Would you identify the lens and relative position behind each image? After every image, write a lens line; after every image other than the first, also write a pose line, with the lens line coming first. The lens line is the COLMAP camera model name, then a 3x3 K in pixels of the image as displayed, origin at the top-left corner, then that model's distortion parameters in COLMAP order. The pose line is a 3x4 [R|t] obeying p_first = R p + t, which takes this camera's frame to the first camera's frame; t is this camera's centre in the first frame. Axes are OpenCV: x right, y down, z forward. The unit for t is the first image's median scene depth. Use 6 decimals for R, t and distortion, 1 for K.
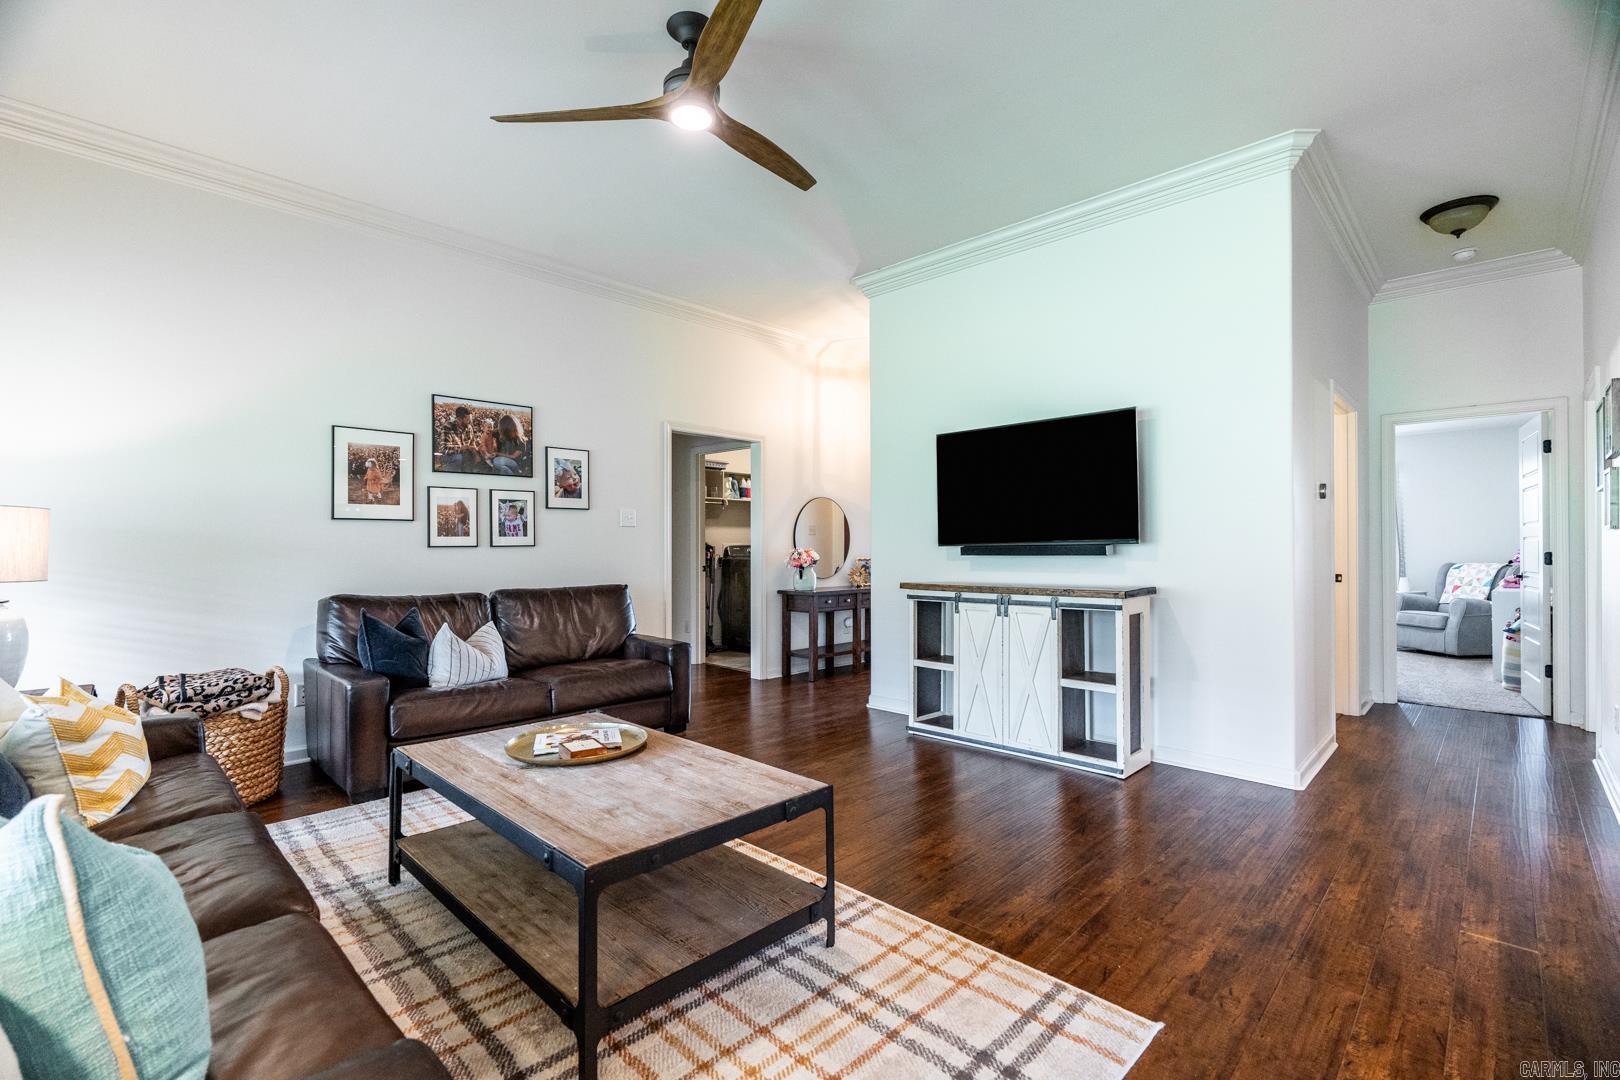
lens RADIAL K [[713.2, 0, 810.0], [0, 713.2, 540.0], [0, 0, 1]] dist [-0.001609, -0.000195]
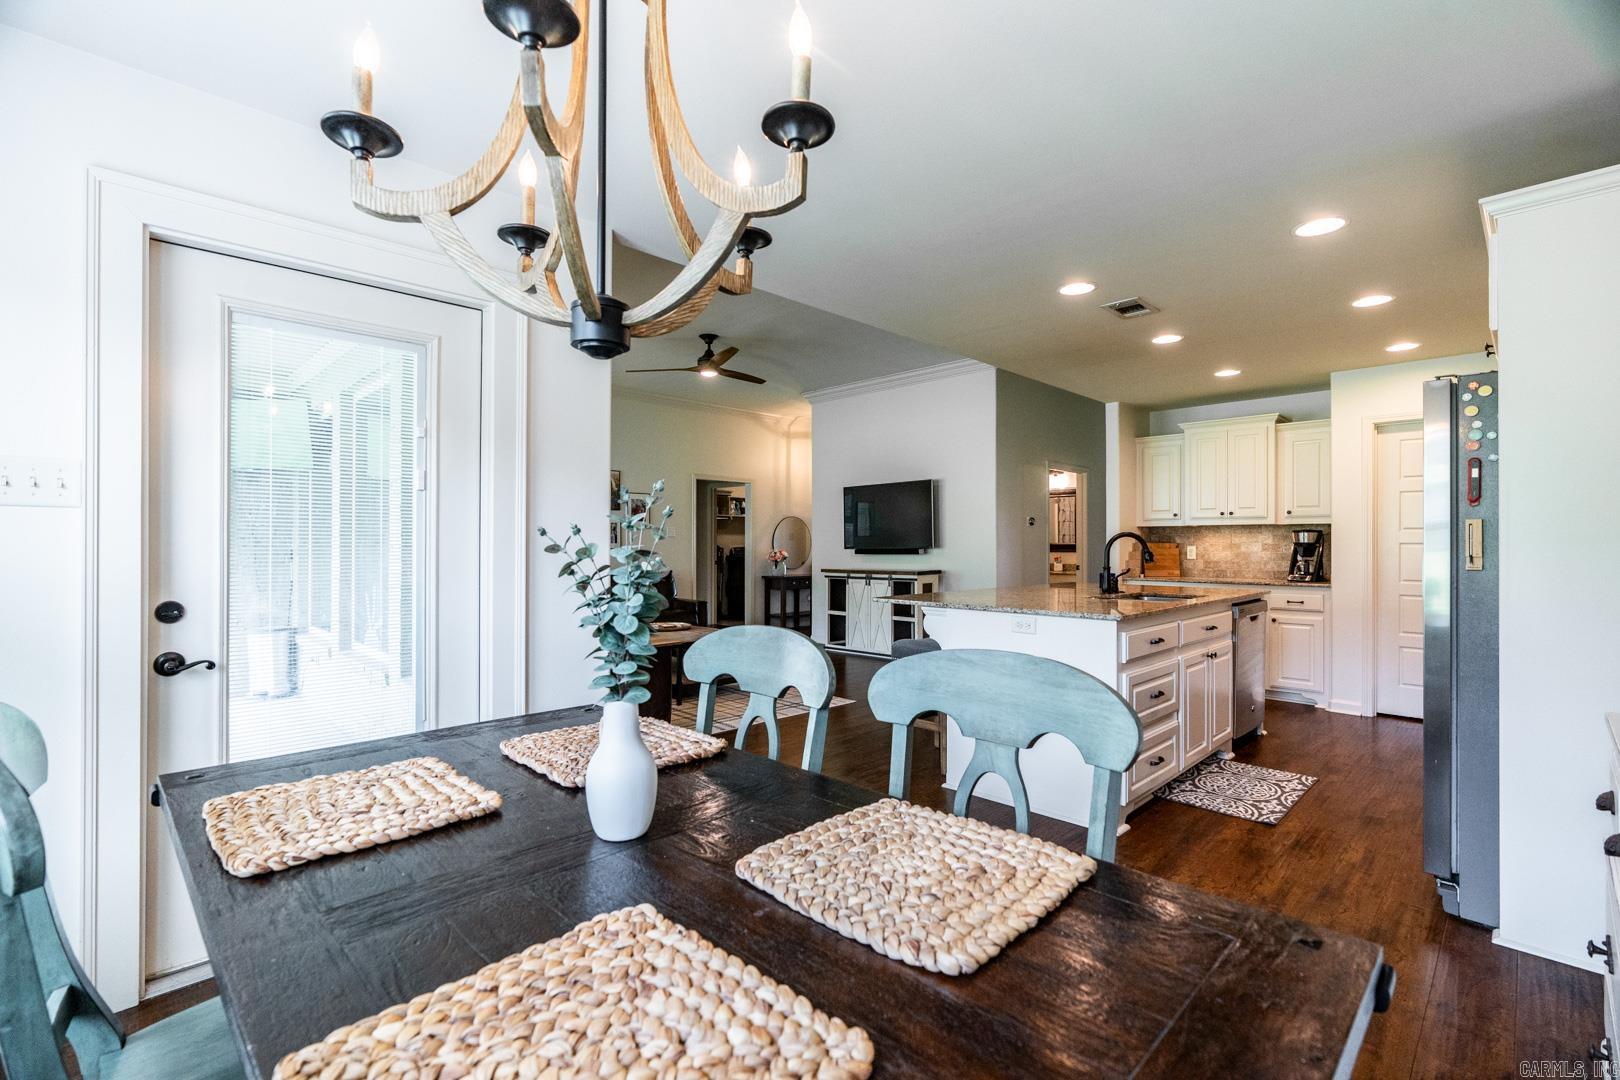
lens RADIAL K [[733.3, 0, 801.9], [0, 733.3, 541.1], [0, 0, 1]] dist [-0.003521, -0.000516]
pose [[0.999338, 0.005385, -0.035969, 0.139359], [-0.005356, 0.999985, 0.000887, -0.012159], [0.035973, -0.000693, 0.999353, -0.853759]]
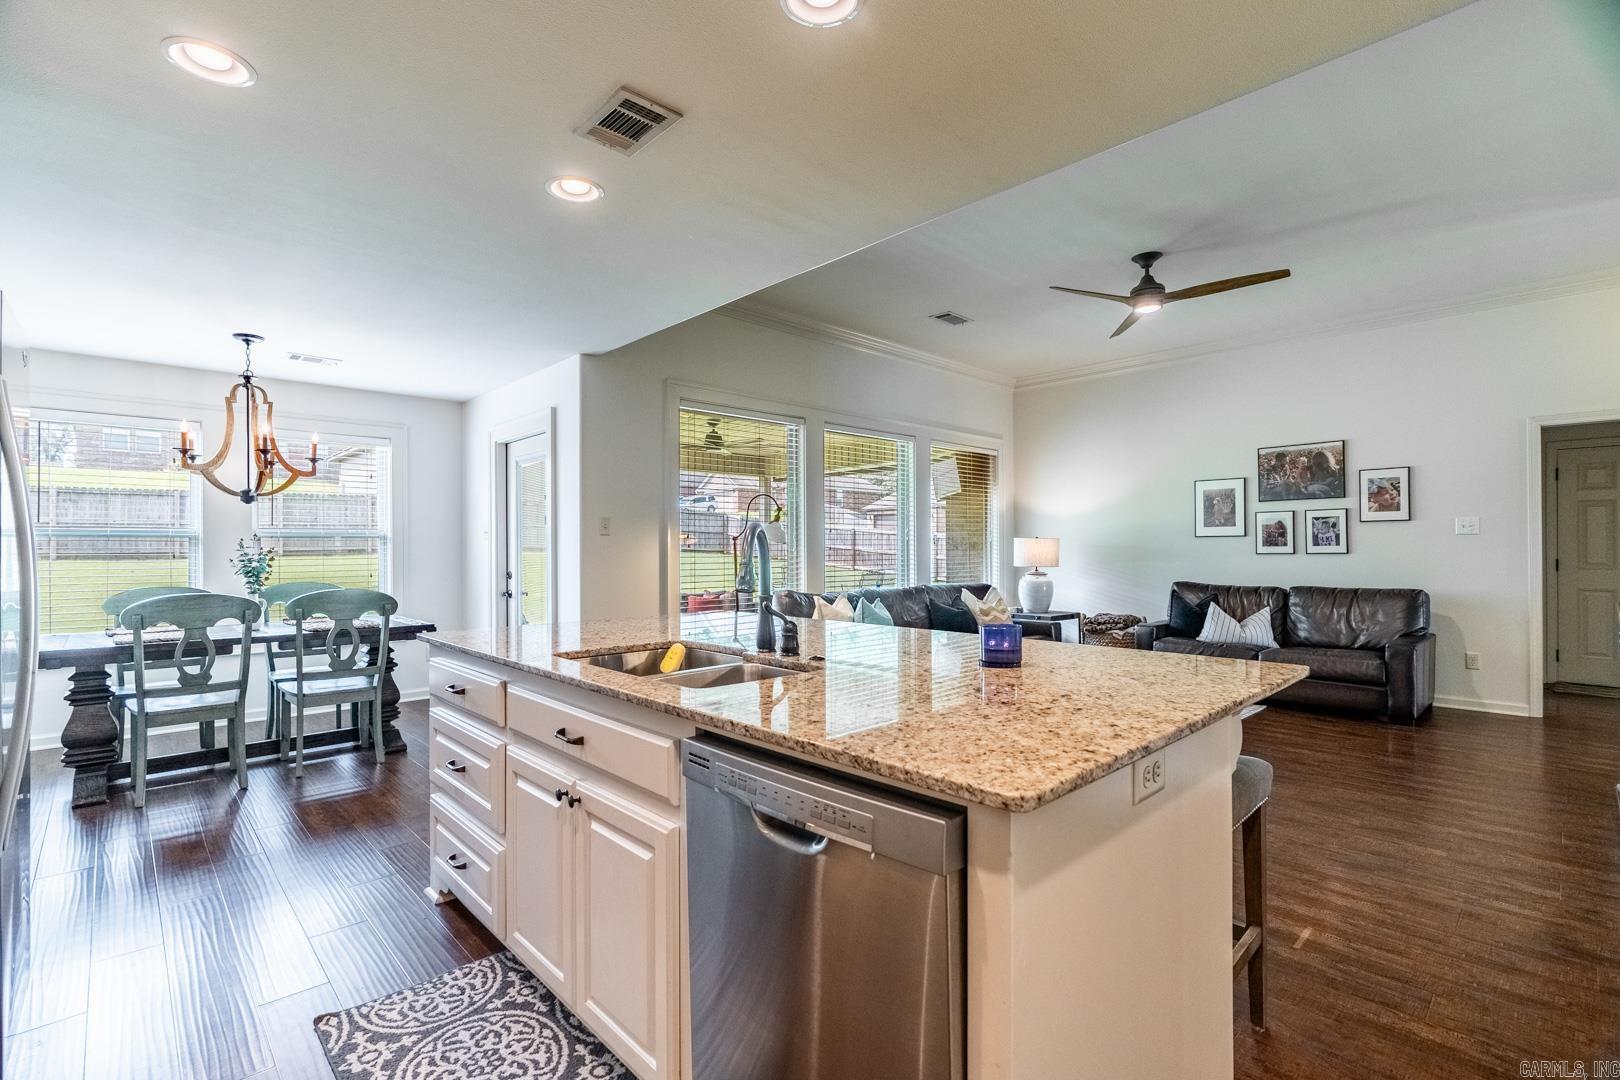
lens RADIAL K [[736.0, 0, 801.4], [0, 736.0, 546.0], [0, 0, 1]] dist [-0.001003, -0.000309]
pose [[-0.058972, -0.001228, -0.998259, 0.953561], [0.008543, 0.999962, -0.001735, -0.010428], [0.998223, -0.008630, -0.058960, 0.146888]]
